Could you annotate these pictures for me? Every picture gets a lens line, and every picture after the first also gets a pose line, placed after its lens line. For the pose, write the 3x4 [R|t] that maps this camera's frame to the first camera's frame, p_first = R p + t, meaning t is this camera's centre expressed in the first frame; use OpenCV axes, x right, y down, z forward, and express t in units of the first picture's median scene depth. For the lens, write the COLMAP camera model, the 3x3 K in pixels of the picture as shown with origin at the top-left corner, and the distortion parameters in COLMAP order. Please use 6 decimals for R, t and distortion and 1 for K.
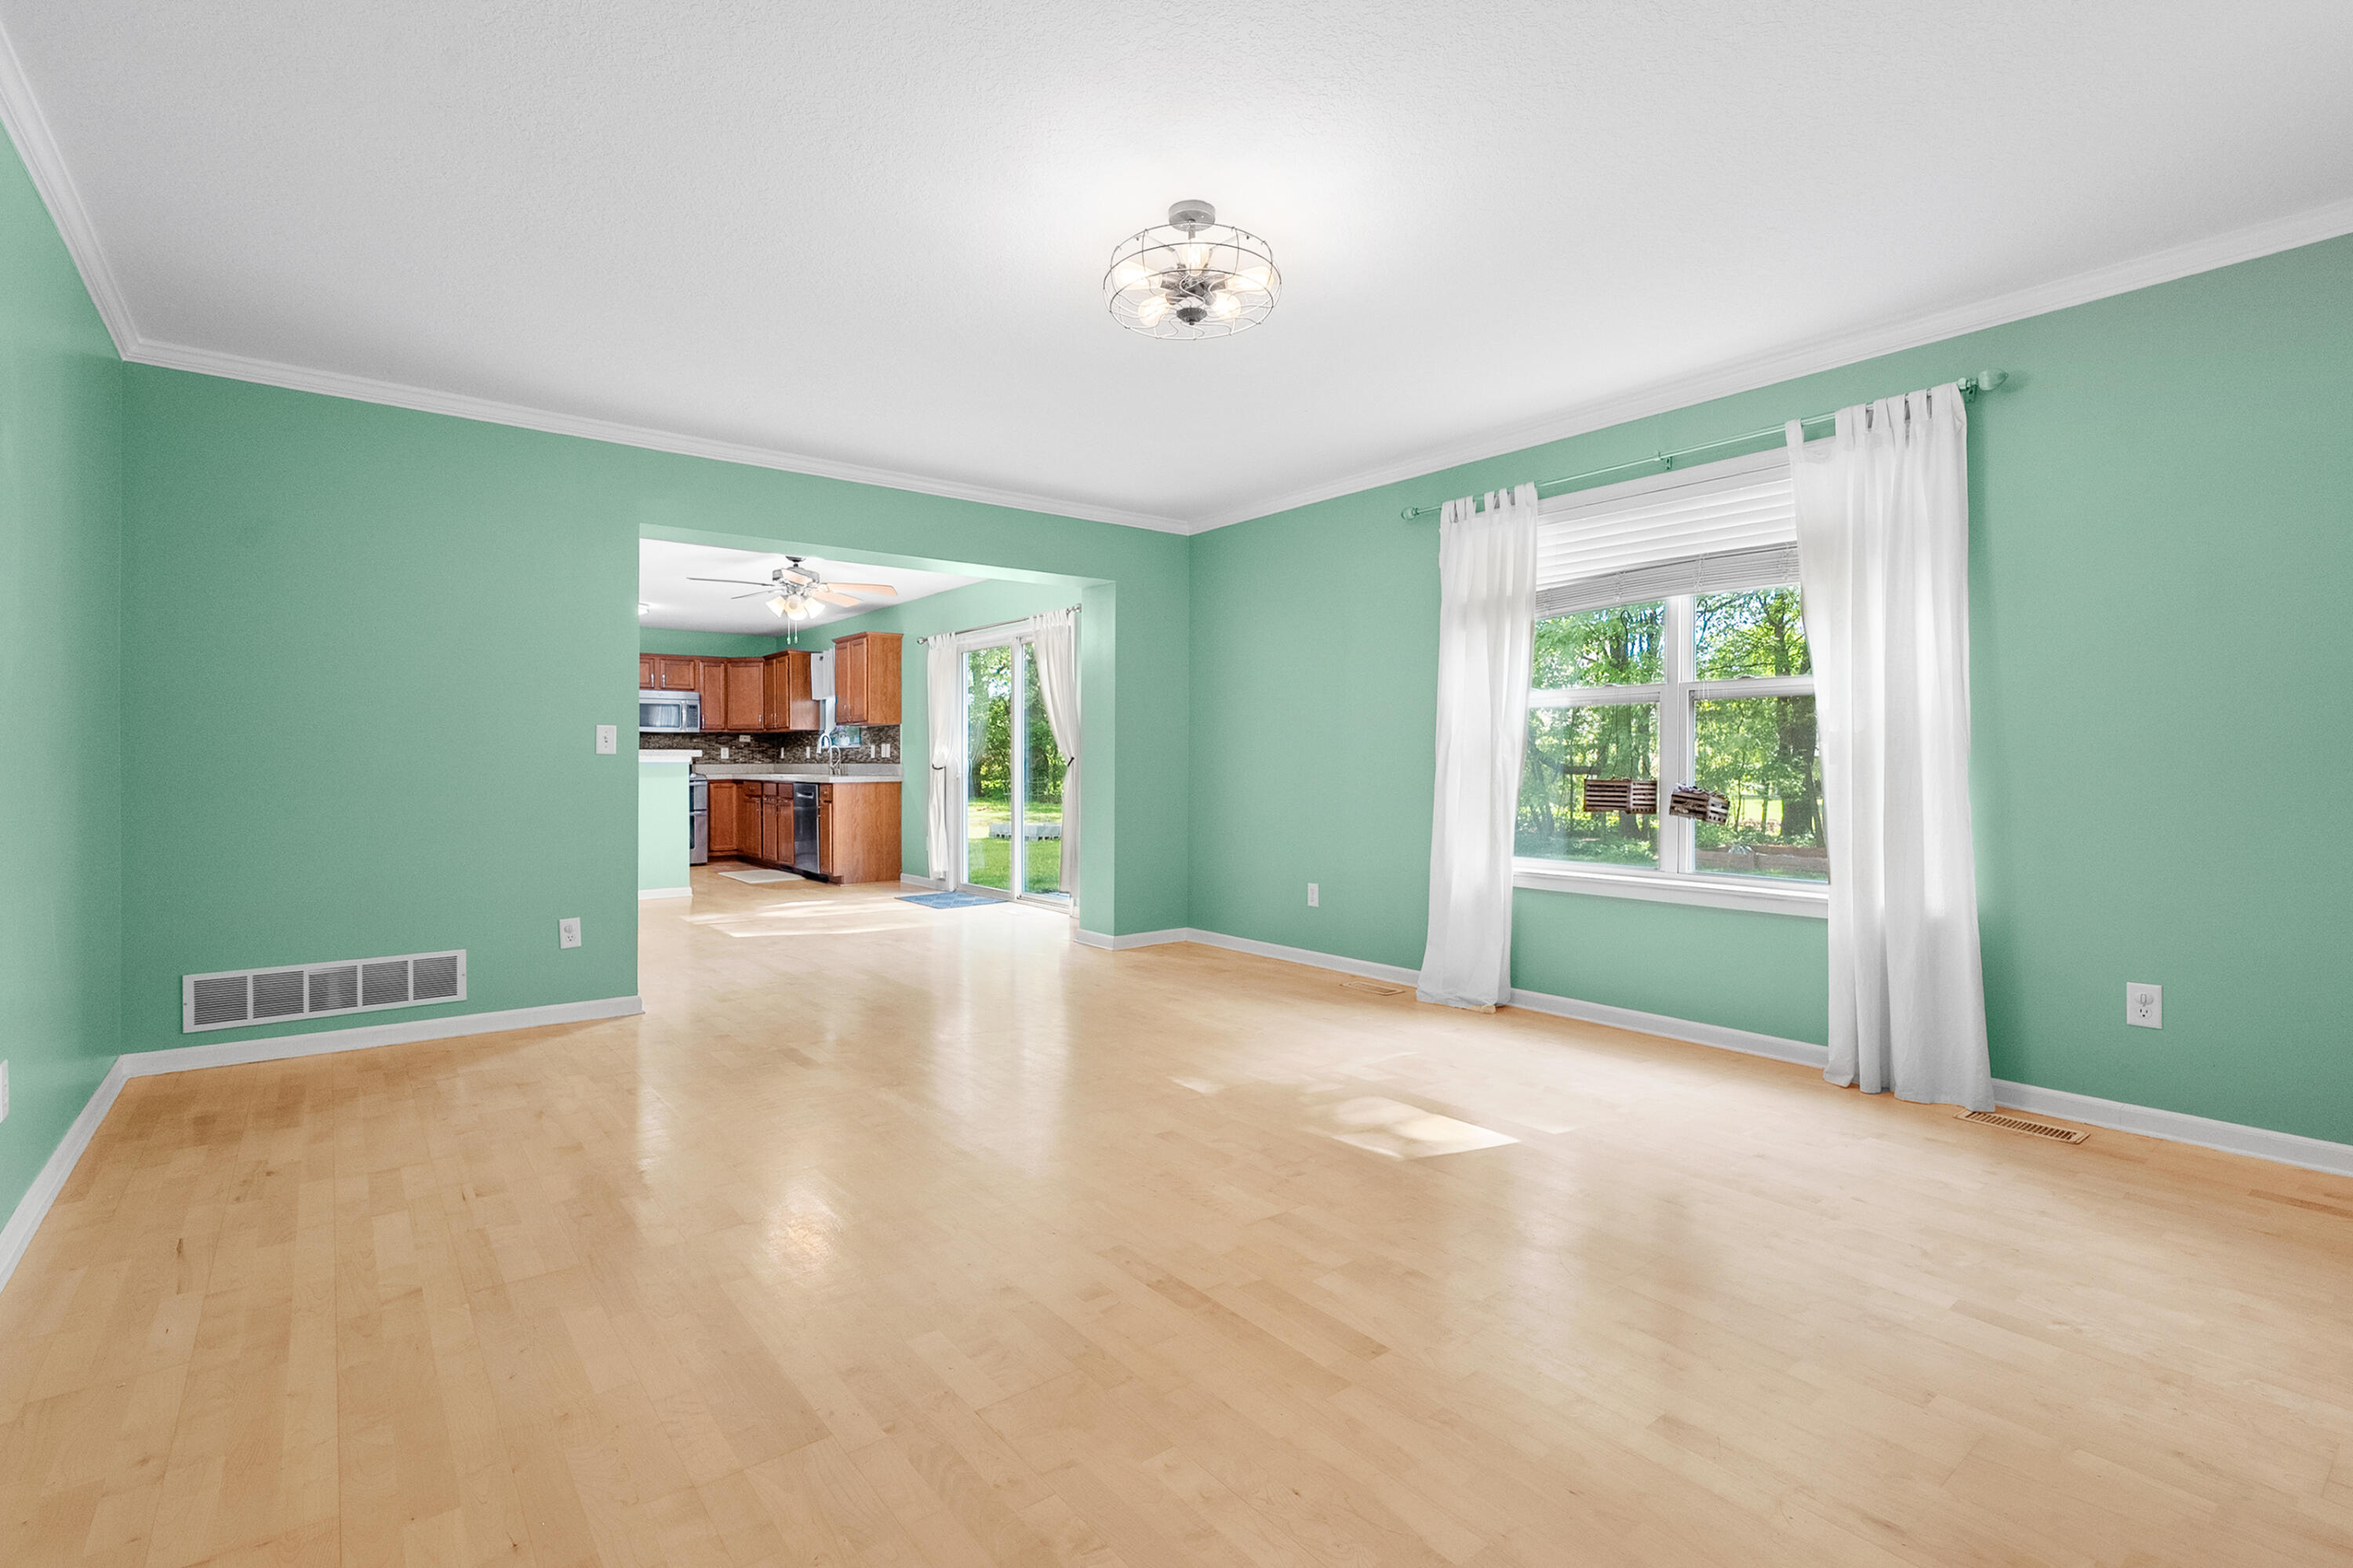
lens RADIAL K [[1073.1, 0, 1187.0], [0, 1073.1, 766.4], [0, 0, 1]] dist [-0.002449, 0.000026]
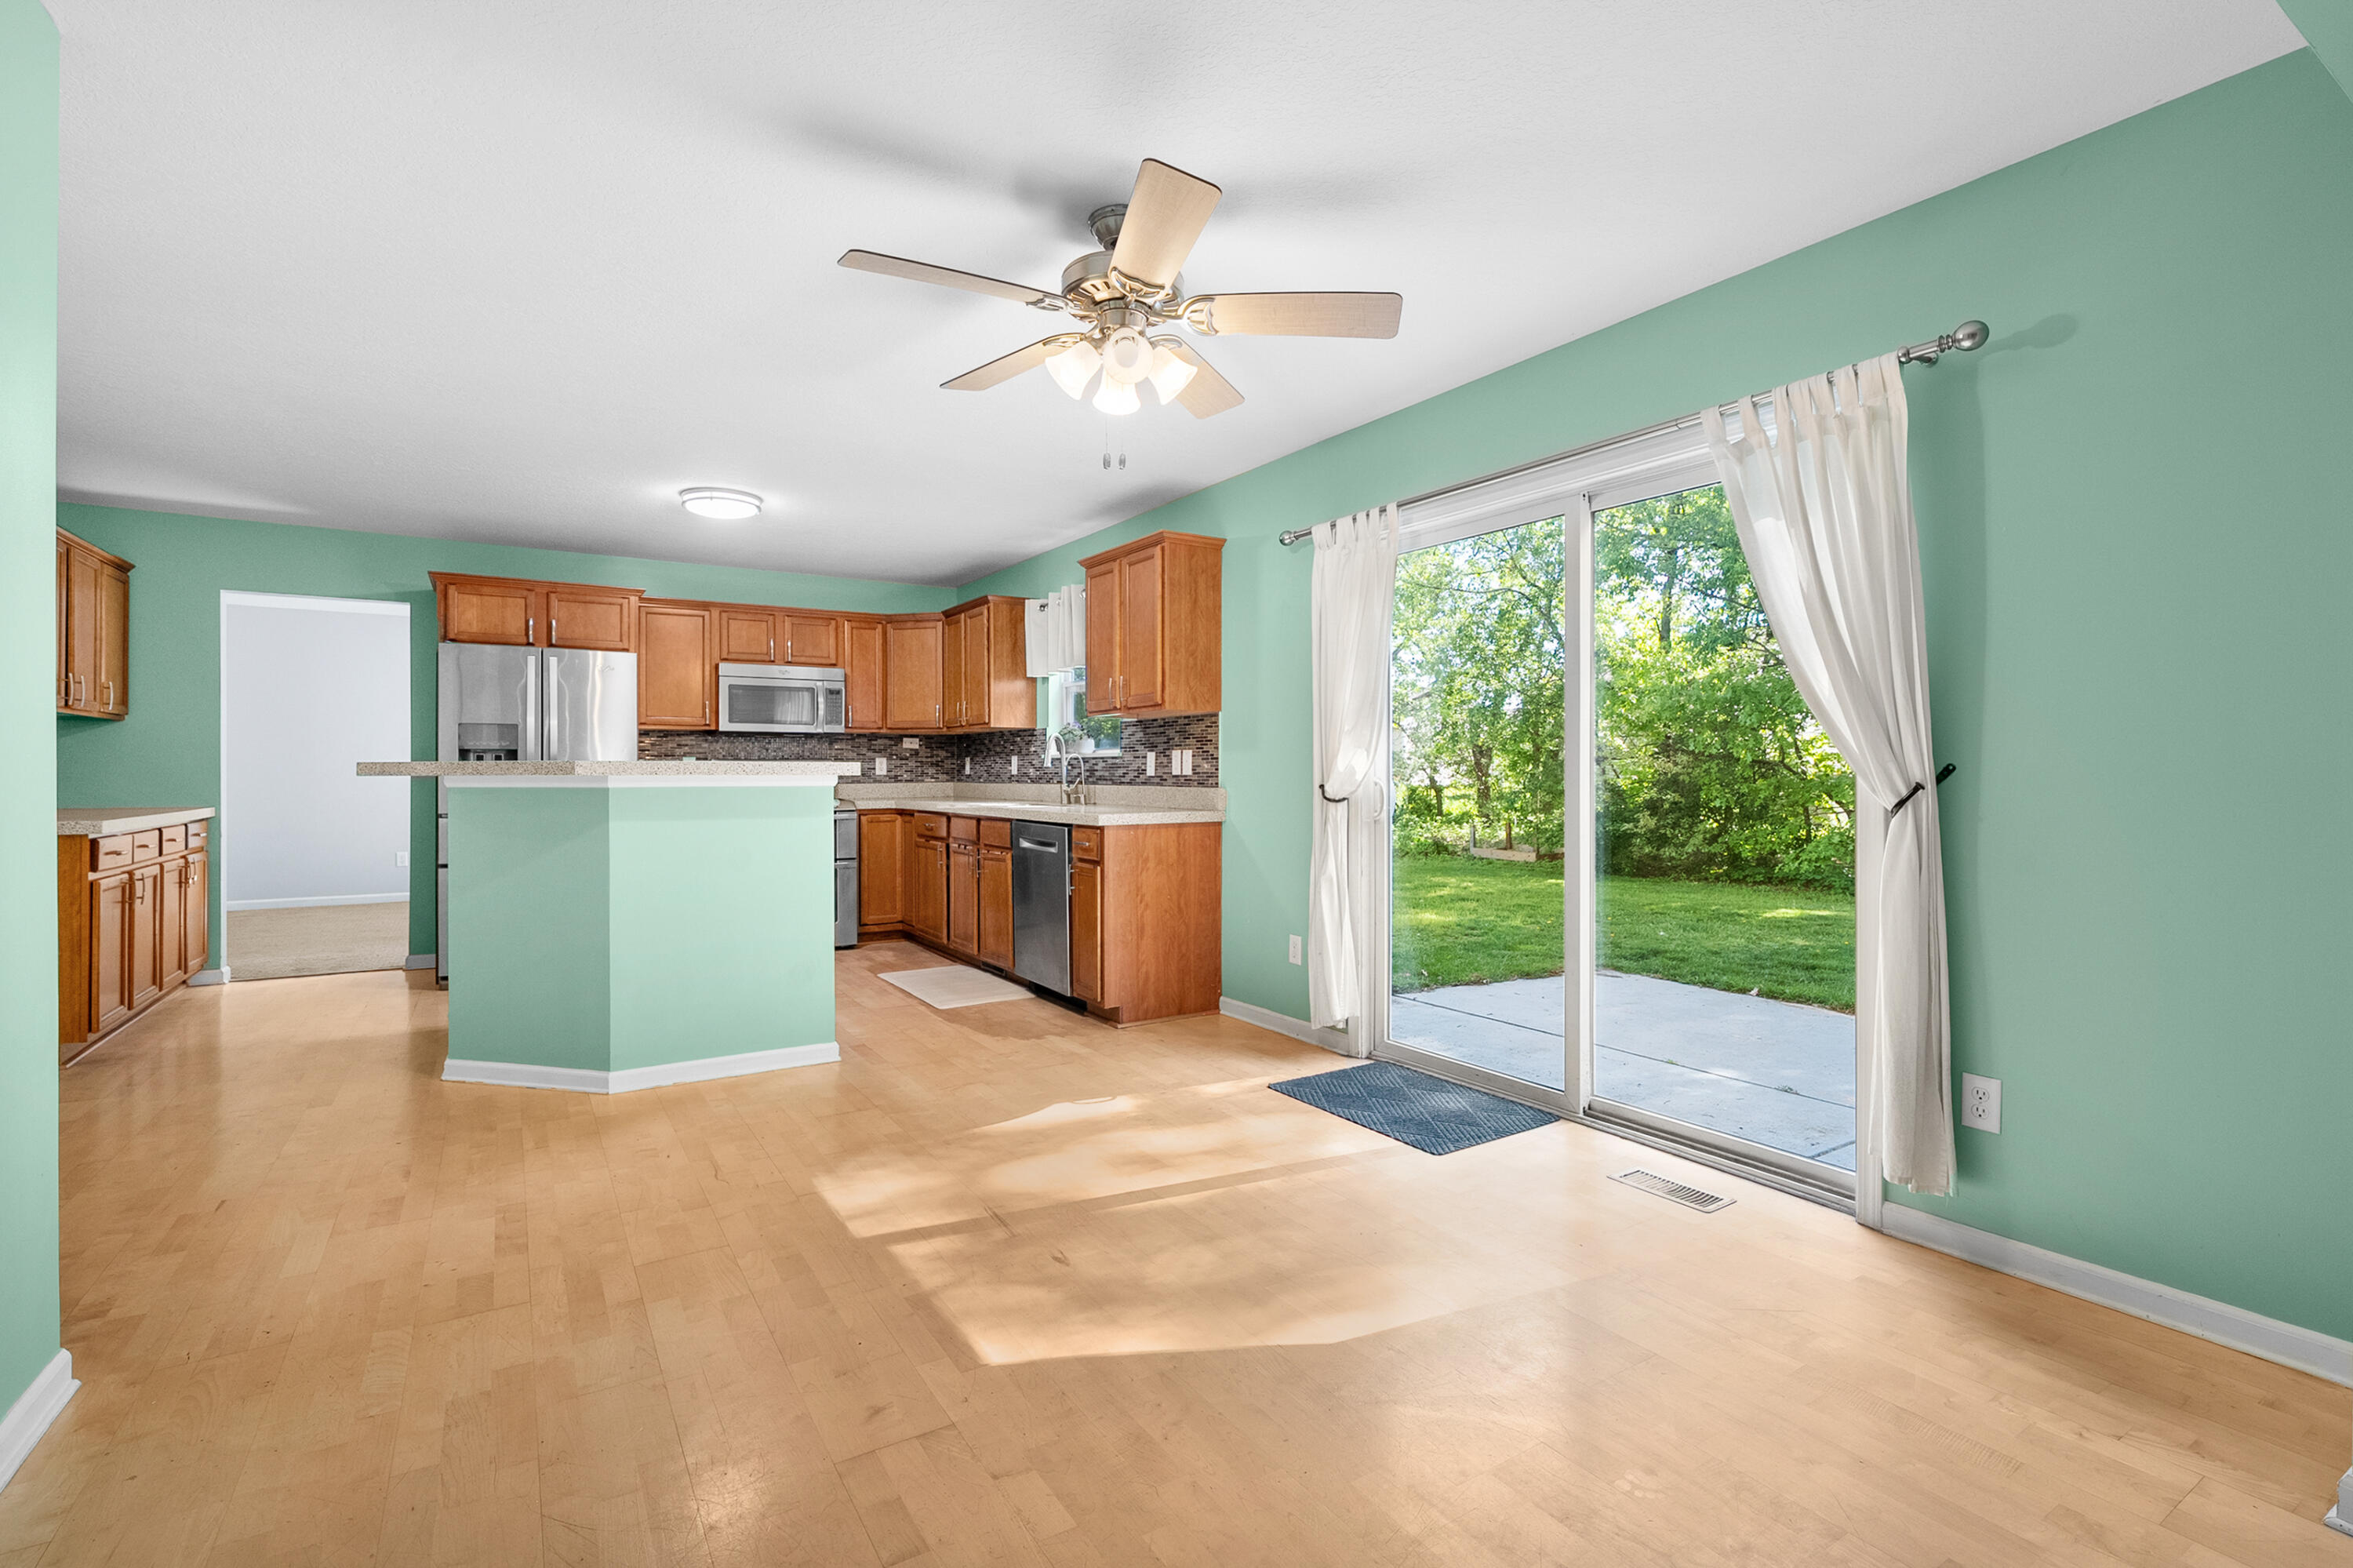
lens RADIAL K [[1073.1, 0, 1185.2], [0, 1073.1, 777.6], [0, 0, 1]] dist [-0.002449, 0.000026]
pose [[0.994363, 0.001467, -0.106021, -0.196796], [-0.001514, 0.999999, -0.000370, -0.006066], [0.106020, 0.000528, 0.994364, 0.411627]]
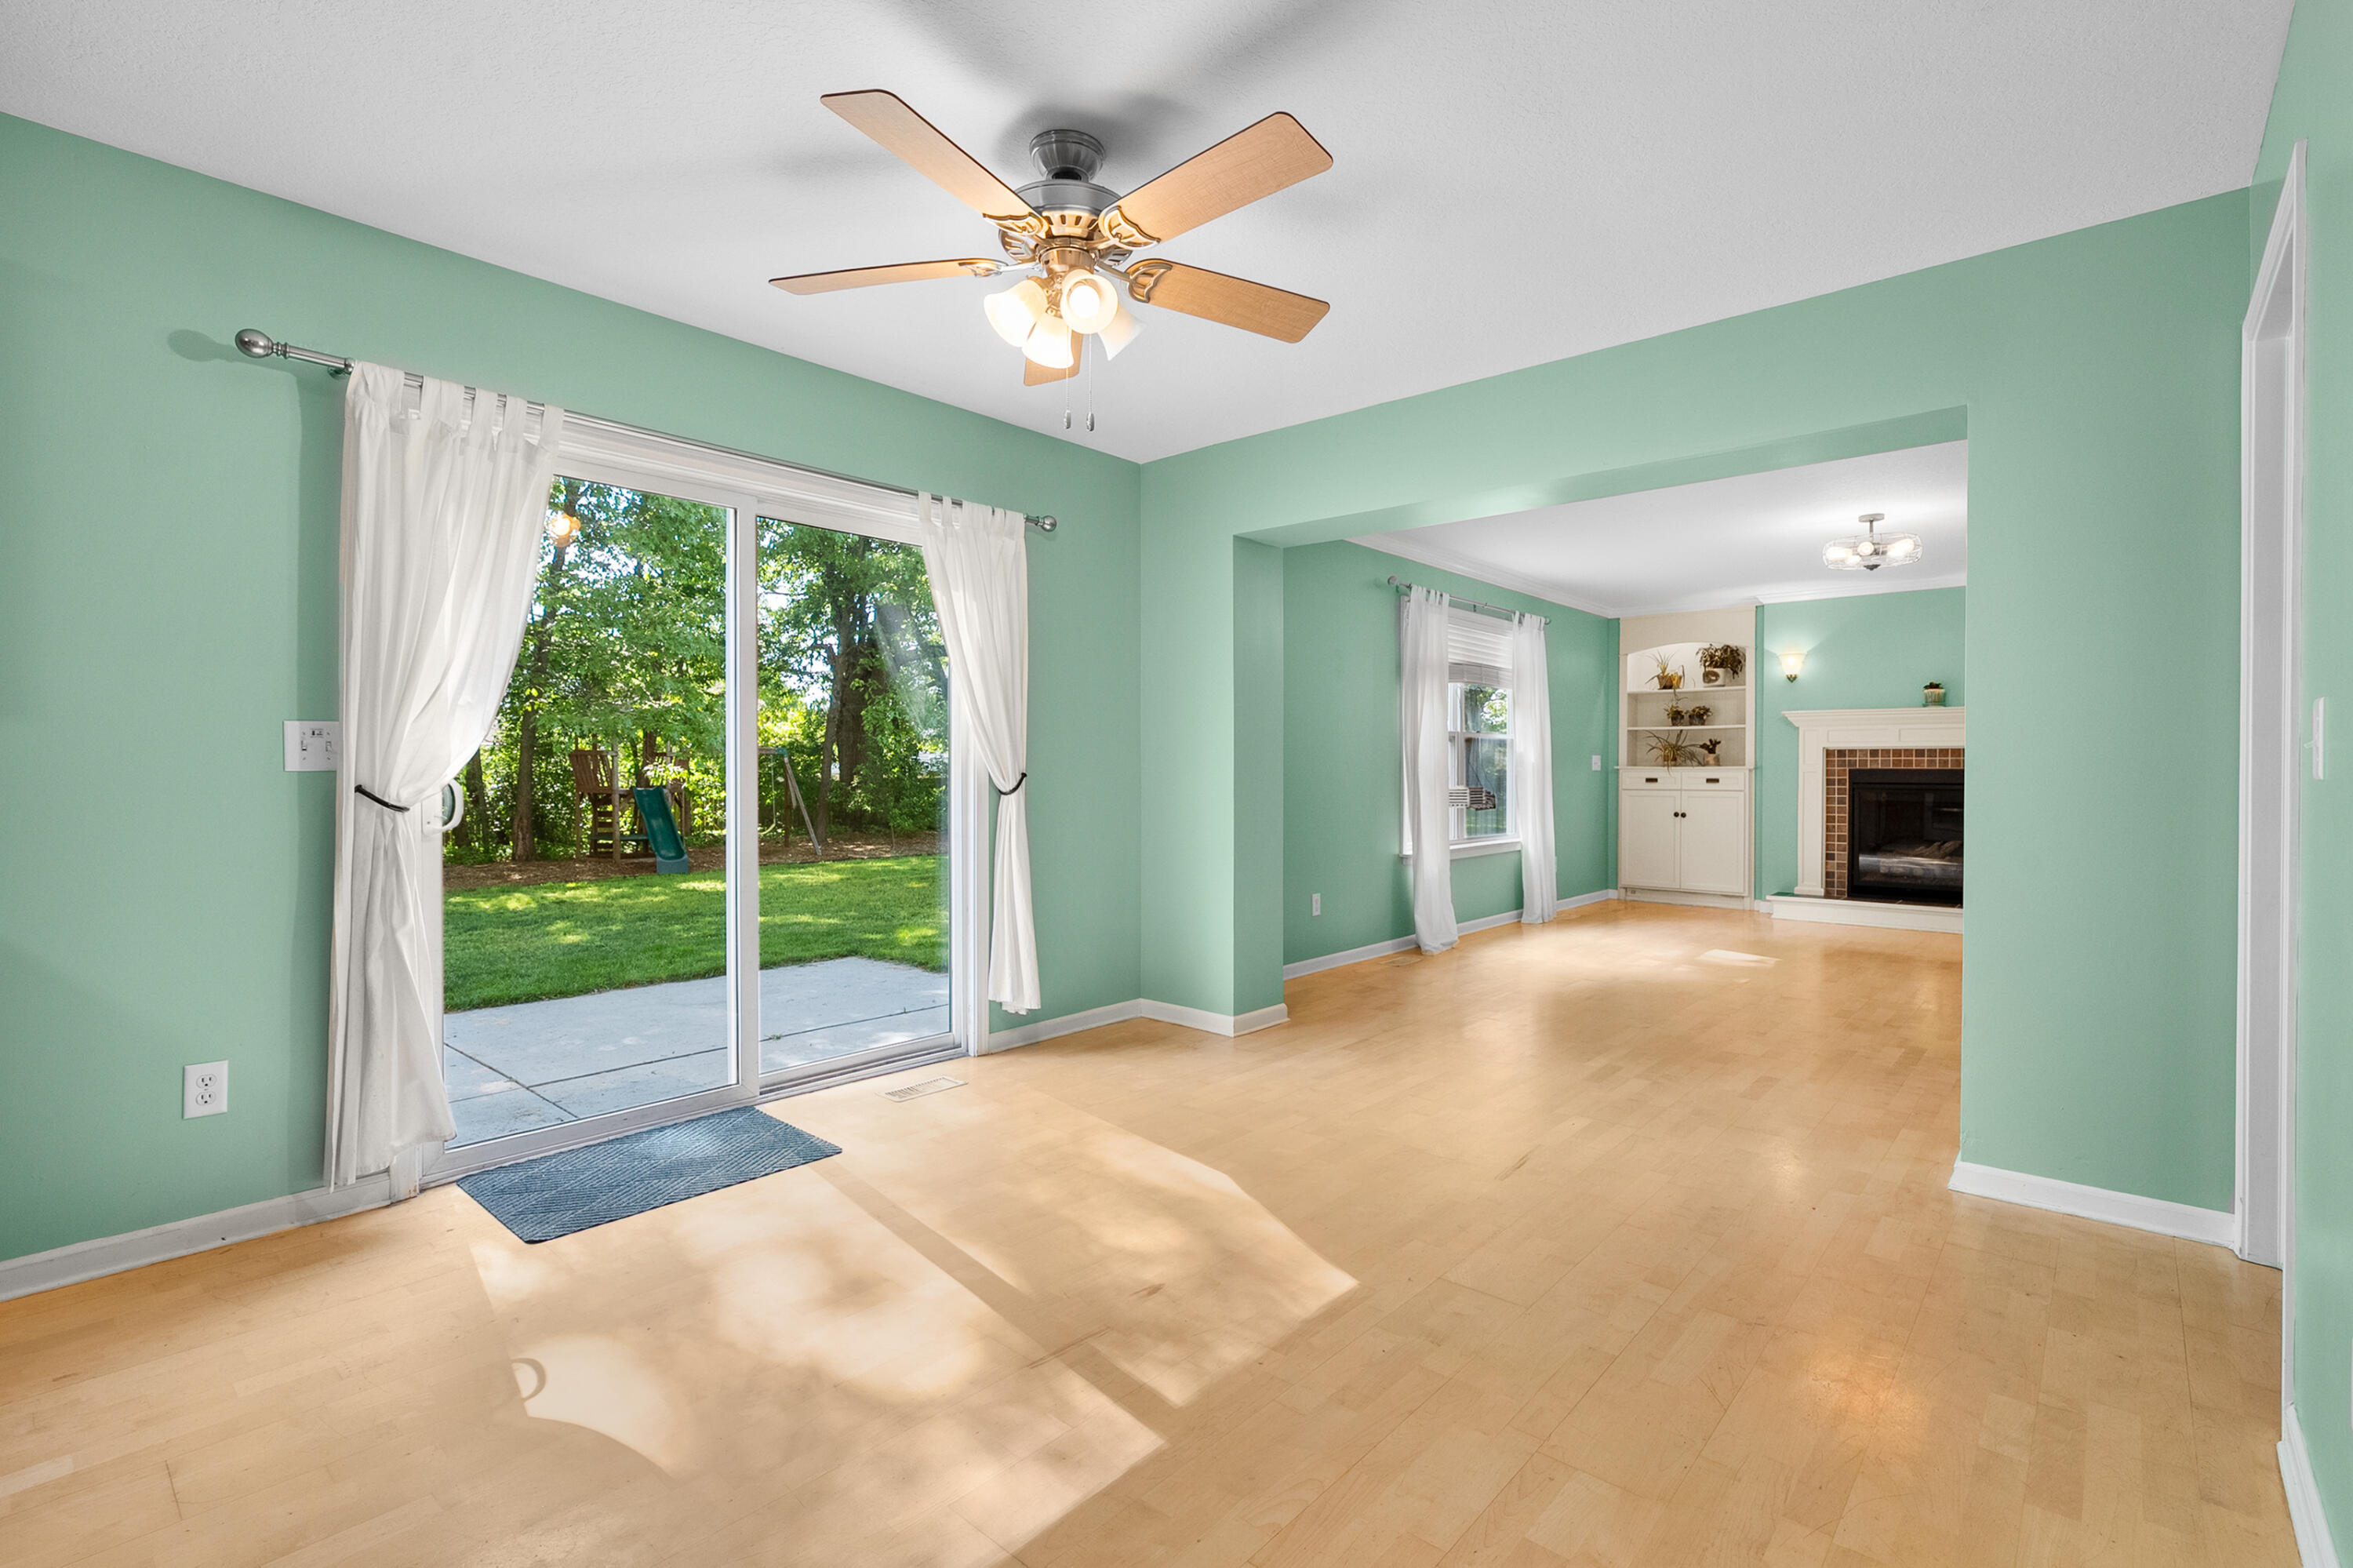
lens RADIAL K [[1073.1, 0, 1171.6], [0, 1073.1, 778.0], [0, 0, 1]] dist [-0.002449, 0.000026]
pose [[-0.163442, -0.010754, 0.986494, -0.451070], [0.002331, 0.999934, 0.011287, -0.007613], [-0.986550, 0.004144, -0.163406, 0.661192]]
